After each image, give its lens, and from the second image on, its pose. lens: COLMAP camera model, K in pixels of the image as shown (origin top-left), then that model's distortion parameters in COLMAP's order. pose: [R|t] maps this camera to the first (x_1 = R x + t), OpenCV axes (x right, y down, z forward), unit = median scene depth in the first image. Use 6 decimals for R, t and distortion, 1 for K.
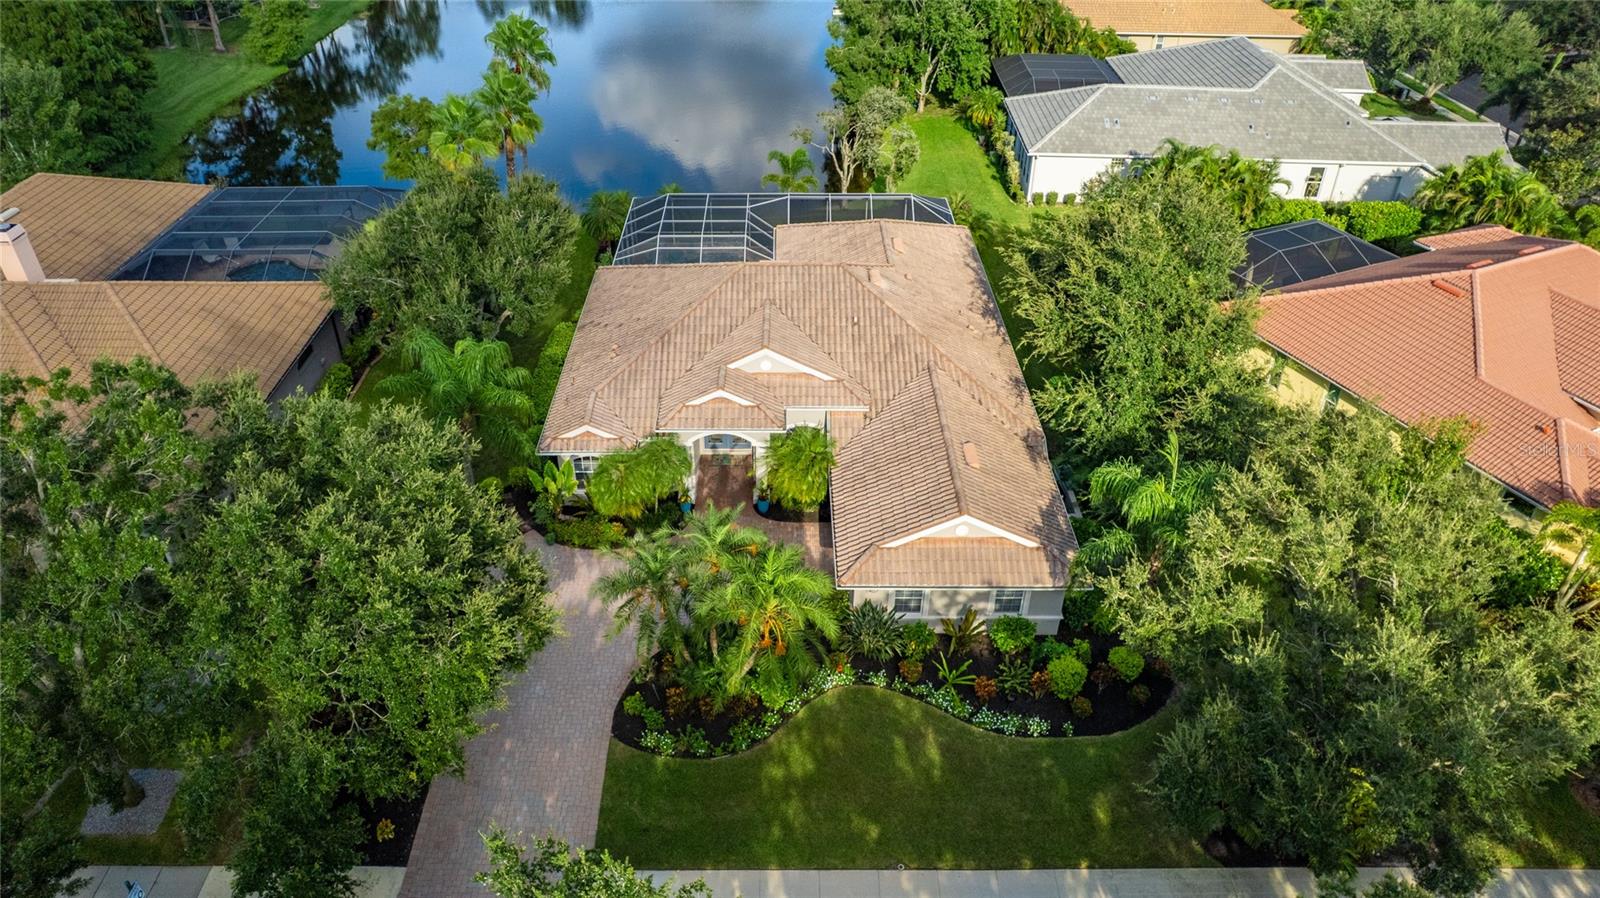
lens RADIAL K [[1060.2, 0, 791.5], [0, 1060.2, 447.6], [0, 0, 1]] dist [-0.080767, 0.068708]
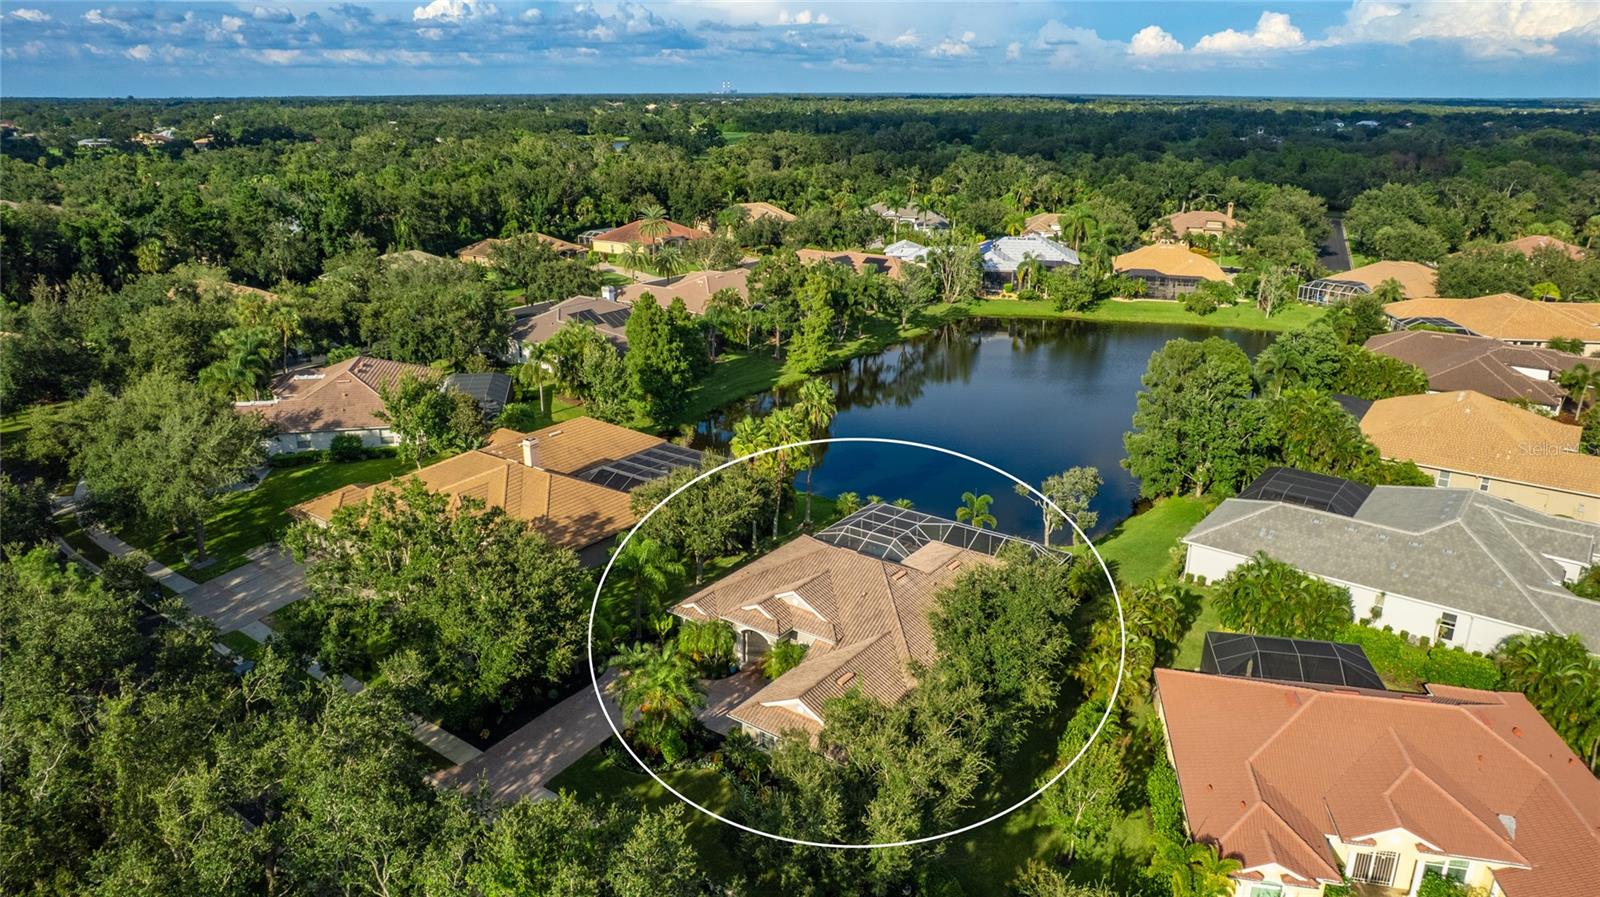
lens RADIAL K [[1060.2, 0, 791.5], [0, 1060.2, 447.1], [0, 0, 1]] dist [-0.080767, 0.068708]
pose [[0.799246, 0.189077, -0.570487, 0.626741], [-0.341331, 0.924085, -0.171931, -0.010103], [0.494671, 0.332140, 0.803109, -0.312824]]
